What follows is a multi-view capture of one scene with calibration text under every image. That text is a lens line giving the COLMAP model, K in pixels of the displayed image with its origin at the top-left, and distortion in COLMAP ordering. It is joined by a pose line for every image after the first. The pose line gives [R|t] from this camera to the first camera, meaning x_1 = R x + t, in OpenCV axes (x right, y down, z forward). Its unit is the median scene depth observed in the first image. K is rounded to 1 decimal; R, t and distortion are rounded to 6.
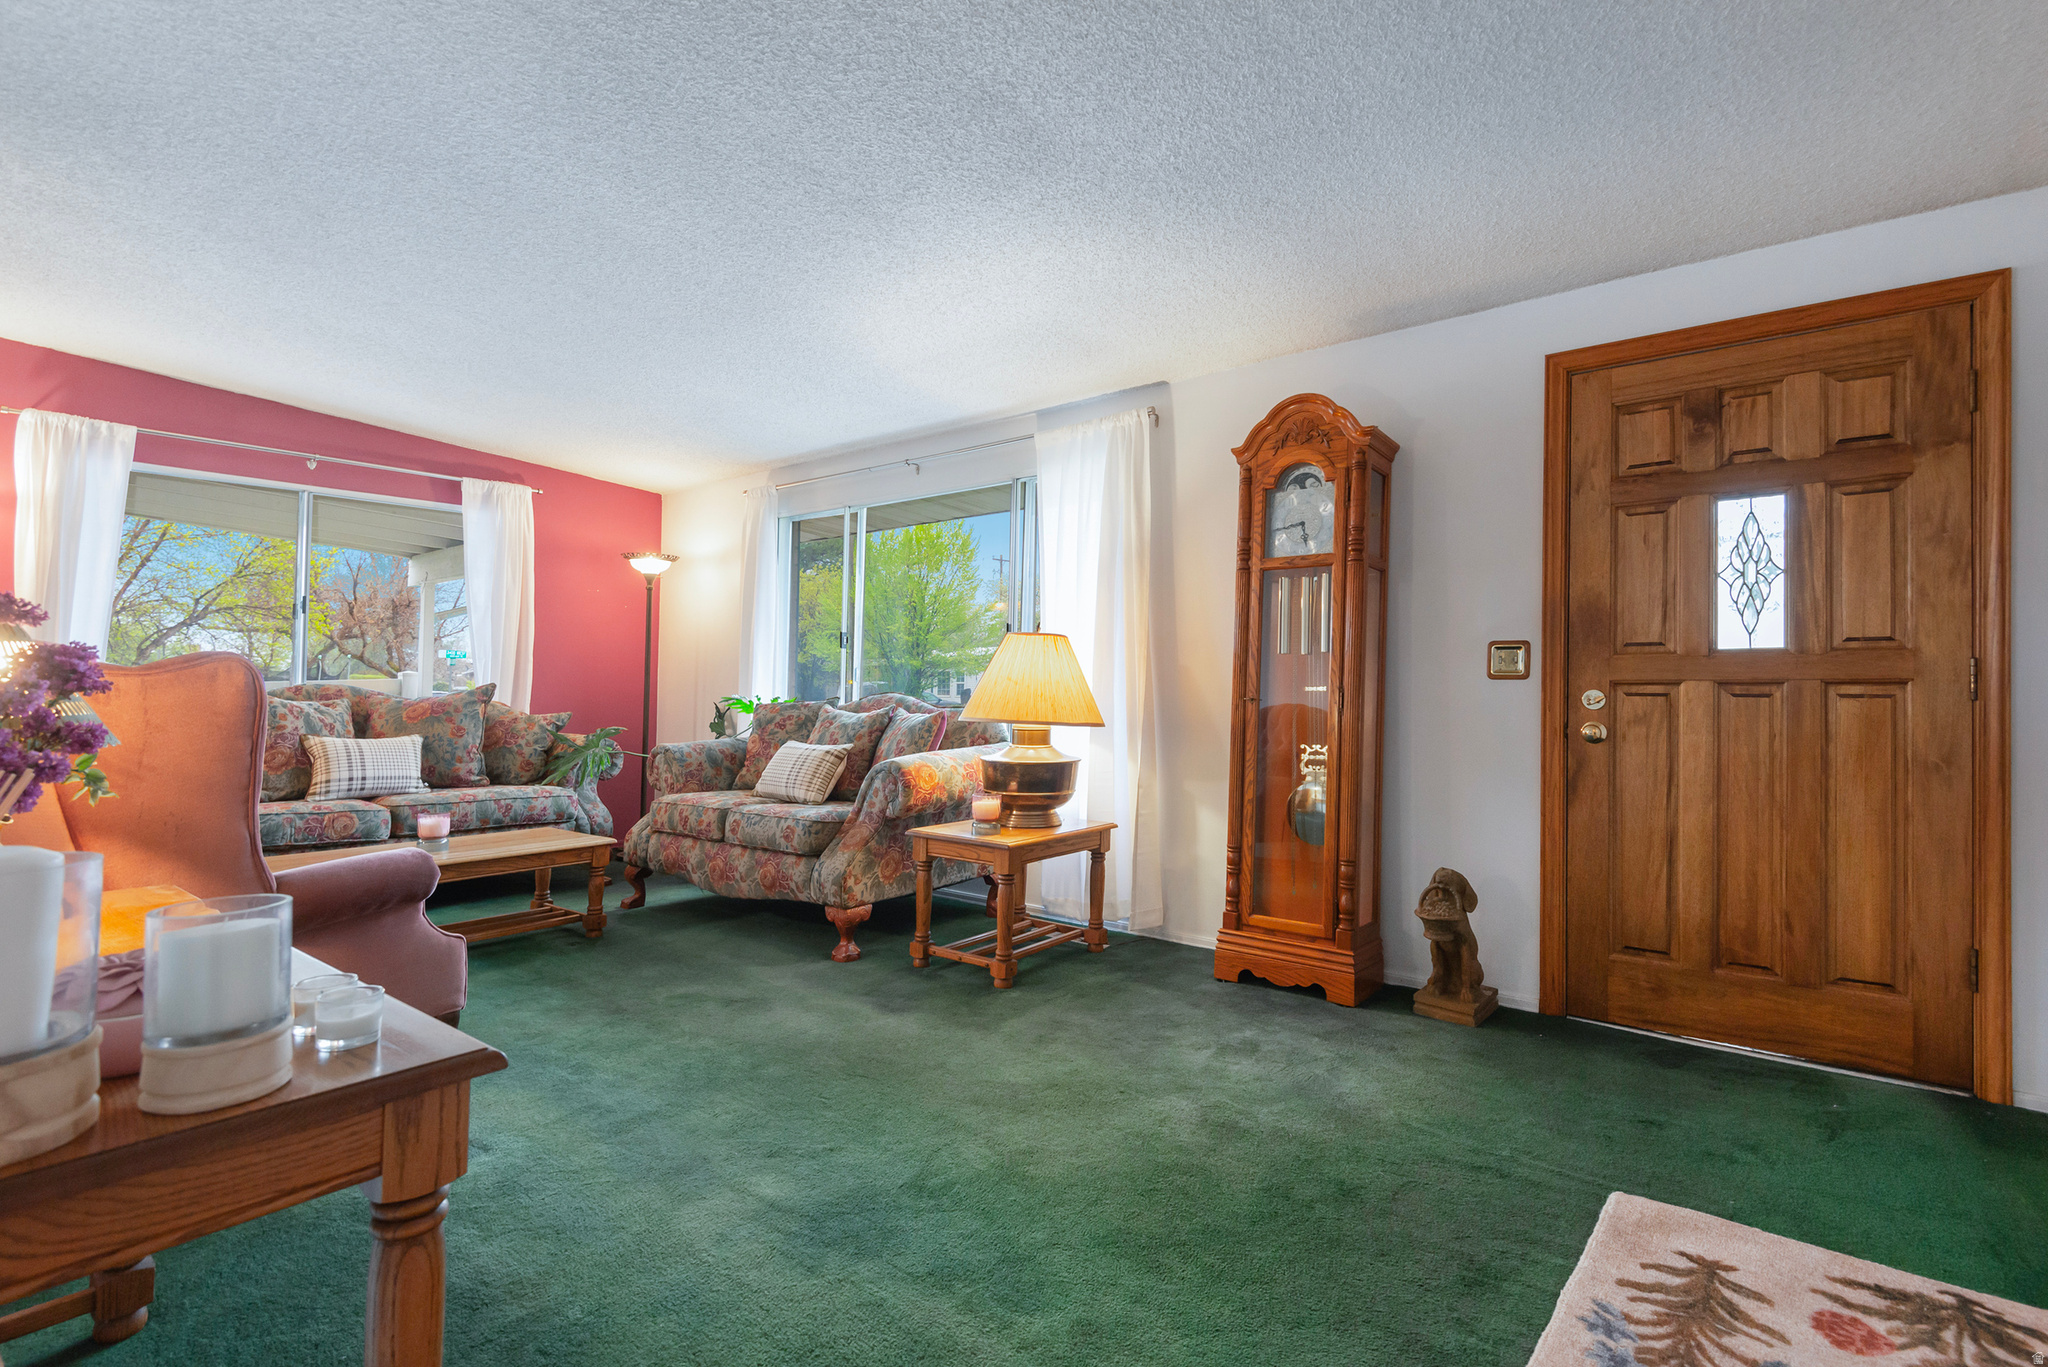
lens RADIAL K [[941.1, 0, 1024.2], [0, 941.1, 679.6], [0, 0, 1]] dist [0.002678, -0.002727]
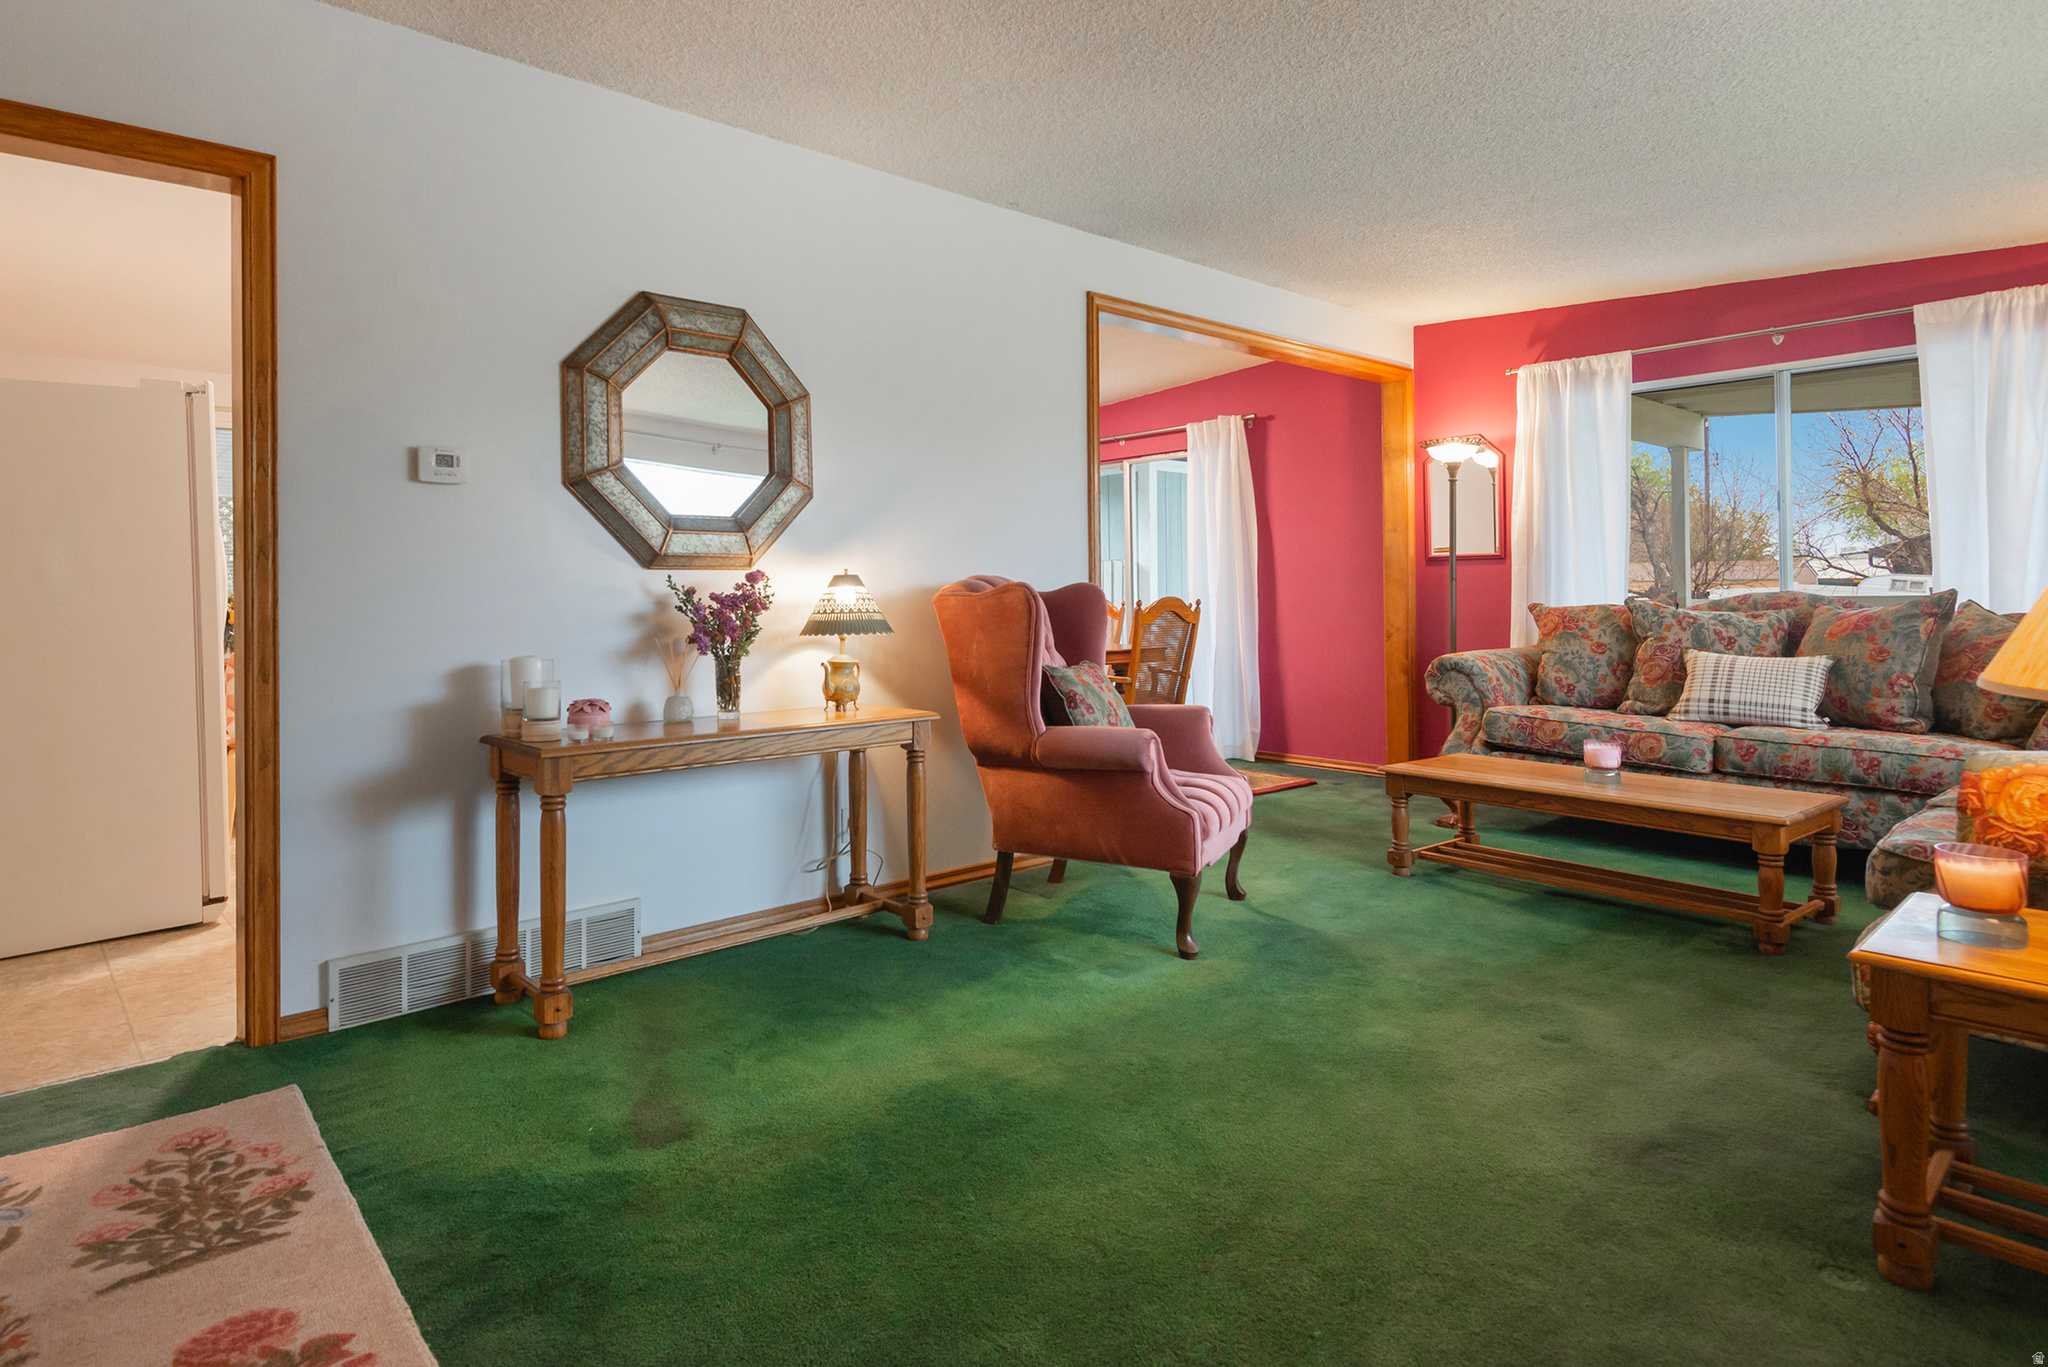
lens RADIAL K [[1095.6, 0, 977.1], [0, 1095.6, 588.5], [0, 0, 1]] dist [-0.003102, -0.000618]
pose [[-0.147945, -0.009155, -0.988953, 0.394874], [0.016602, 0.999793, -0.011739, 0.001425], [0.988856, -0.018155, -0.147762, 0.468612]]
